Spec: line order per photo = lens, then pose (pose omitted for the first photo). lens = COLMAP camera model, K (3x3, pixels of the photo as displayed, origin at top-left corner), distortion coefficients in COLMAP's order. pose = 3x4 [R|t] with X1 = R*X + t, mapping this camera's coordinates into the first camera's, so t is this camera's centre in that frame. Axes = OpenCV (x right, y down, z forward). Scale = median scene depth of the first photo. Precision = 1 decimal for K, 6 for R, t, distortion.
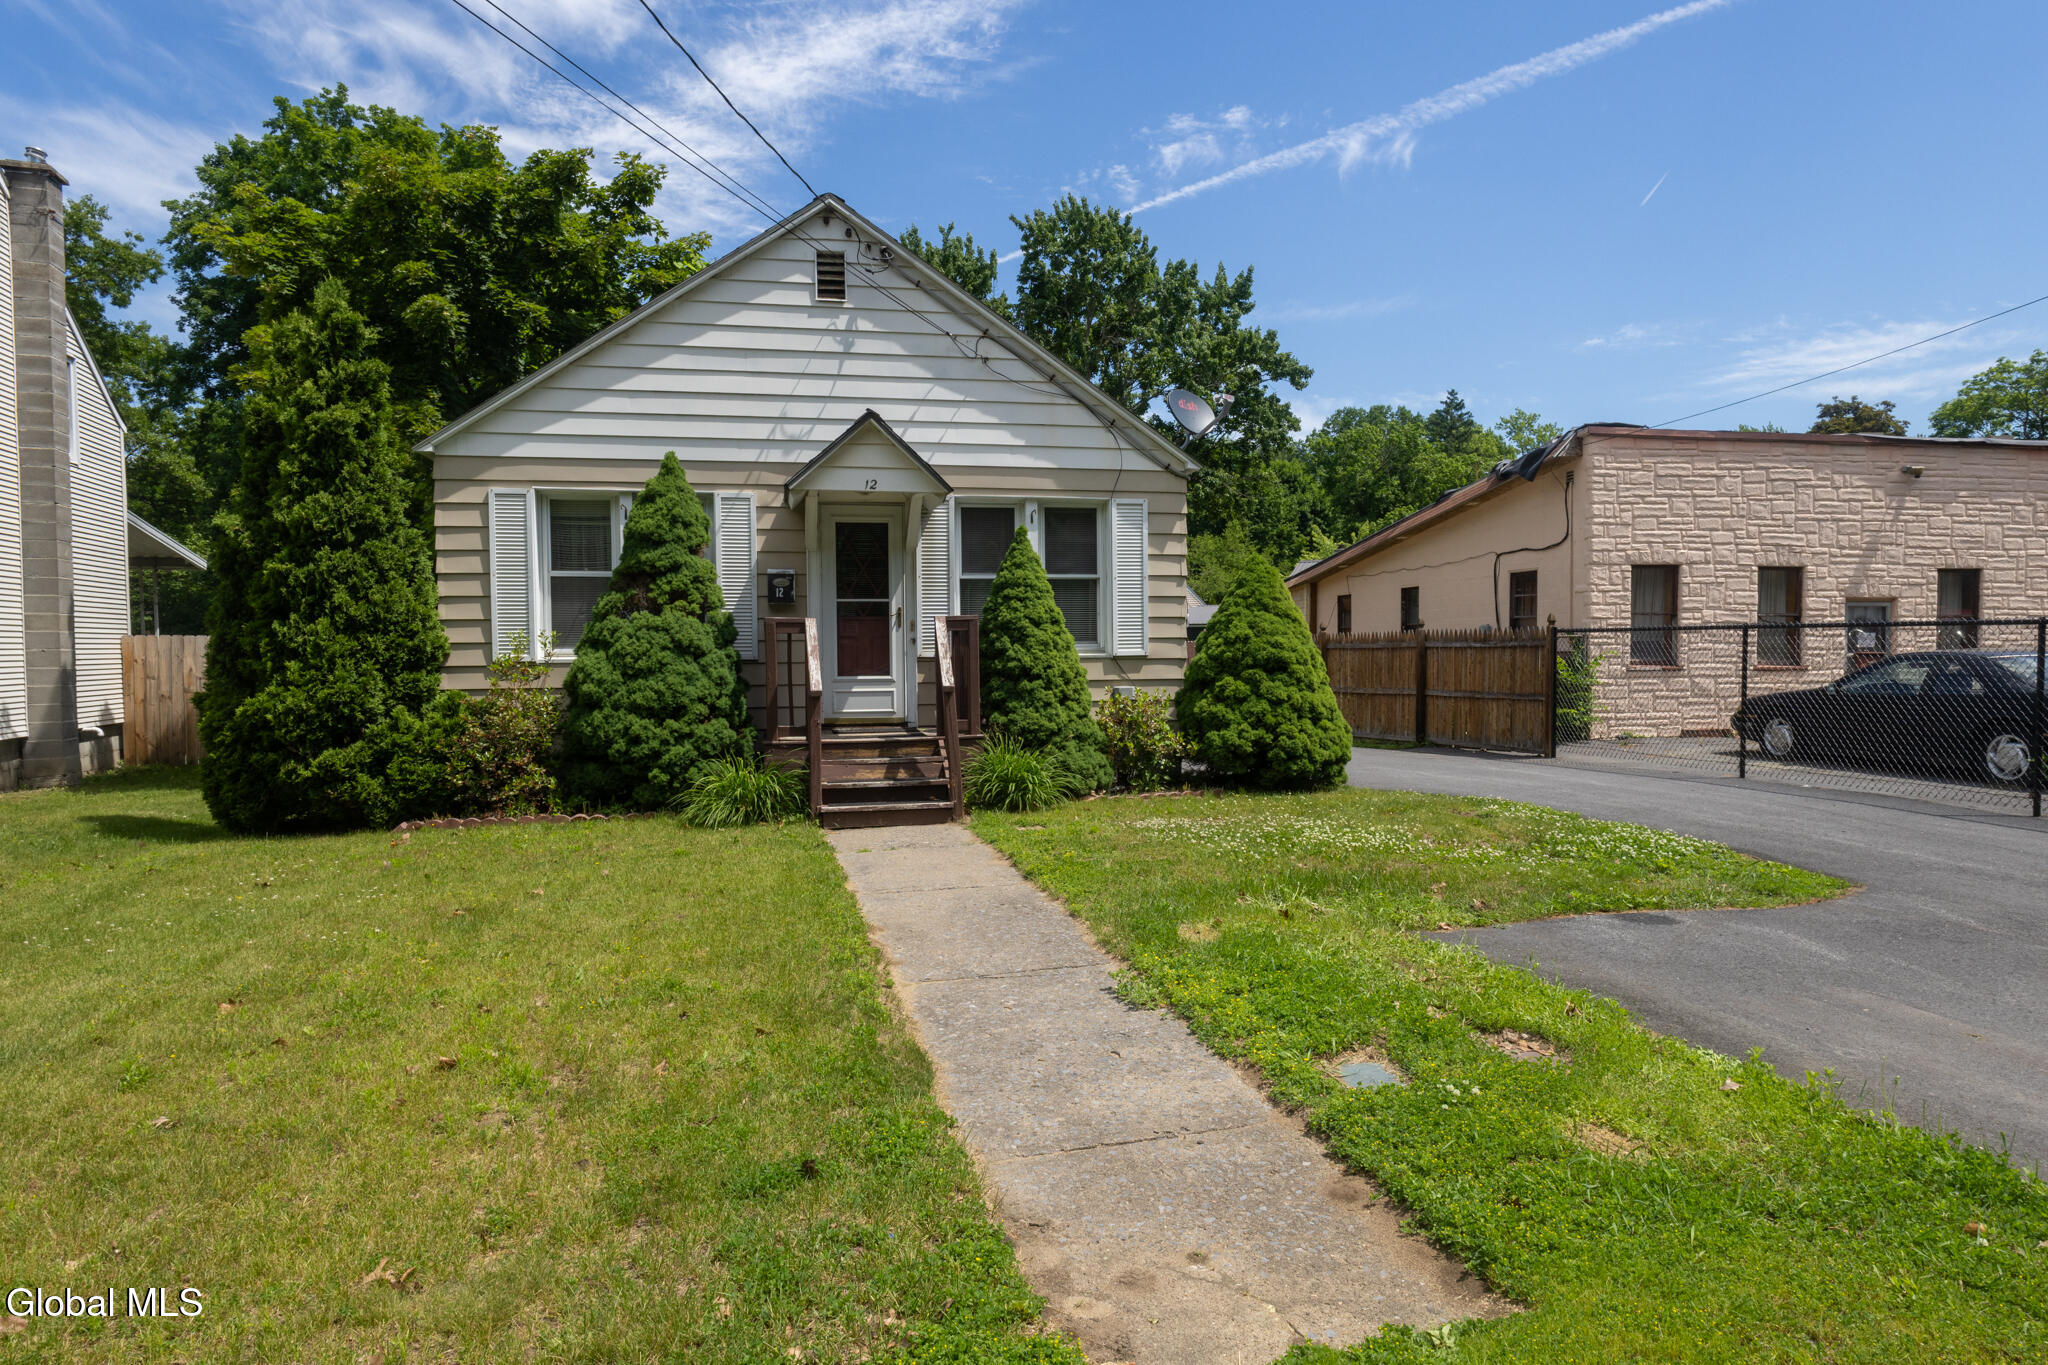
lens RADIAL K [[1161.7, 0, 1024.1], [0, 1161.7, 680.8], [0, 0, 1]] dist [-0.005646, 0.000490]
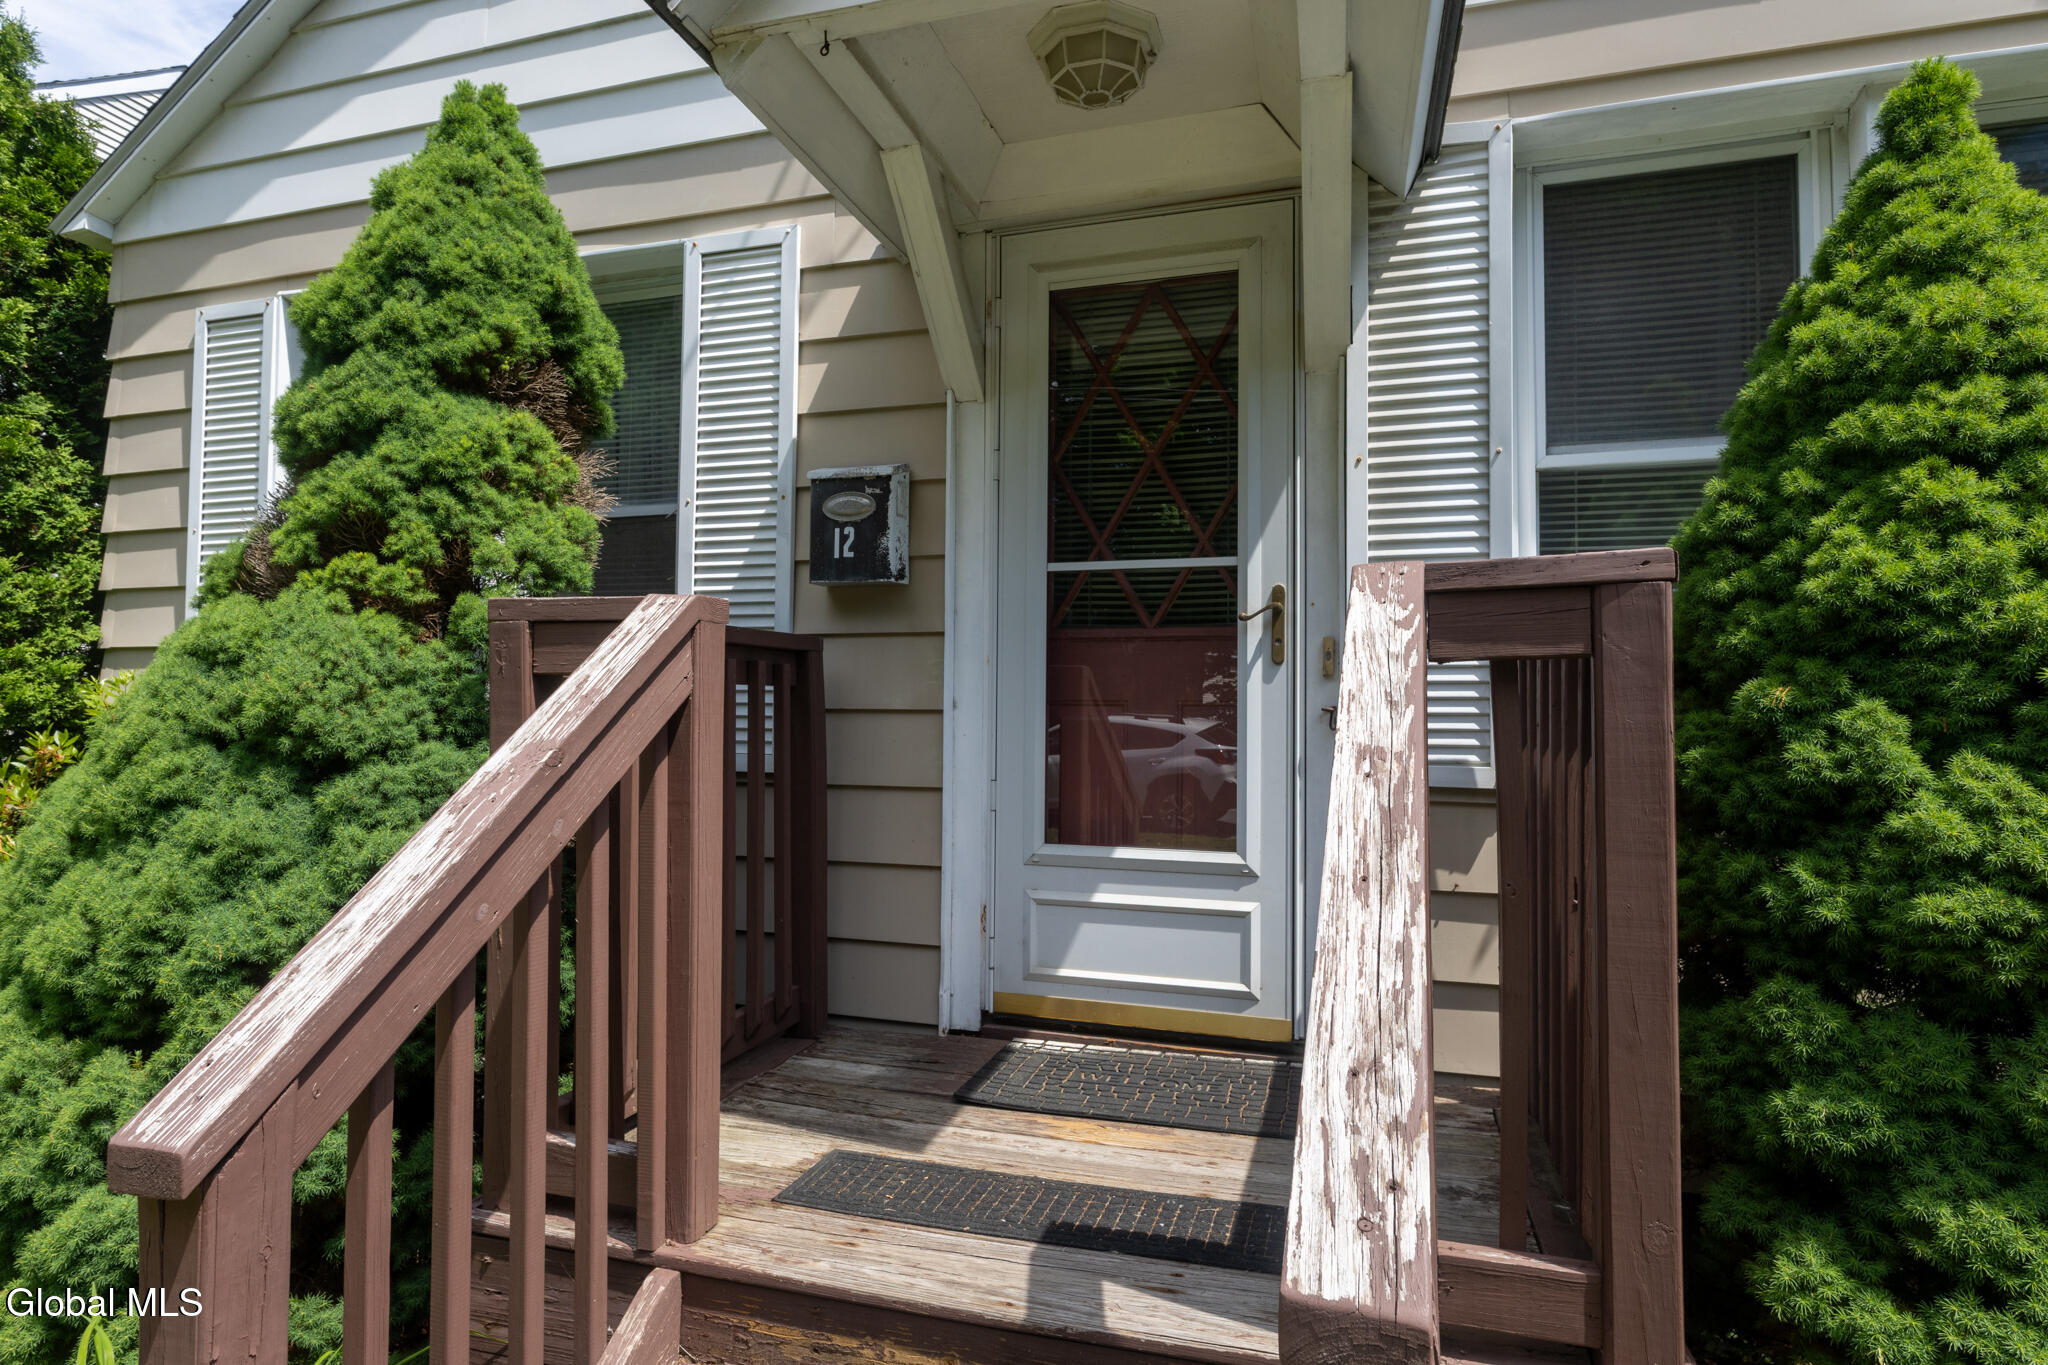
lens RADIAL K [[1107.5, 0, 1022.8], [0, 1107.5, 684.9], [0, 0, 1]] dist [-0.000127, 0.000233]
pose [[0.880634, 0.000245, -0.473796, -0.042148], [-0.026655, 0.998442, -0.049026, -0.028830], [0.473046, 0.055803, 0.879269, 0.783227]]
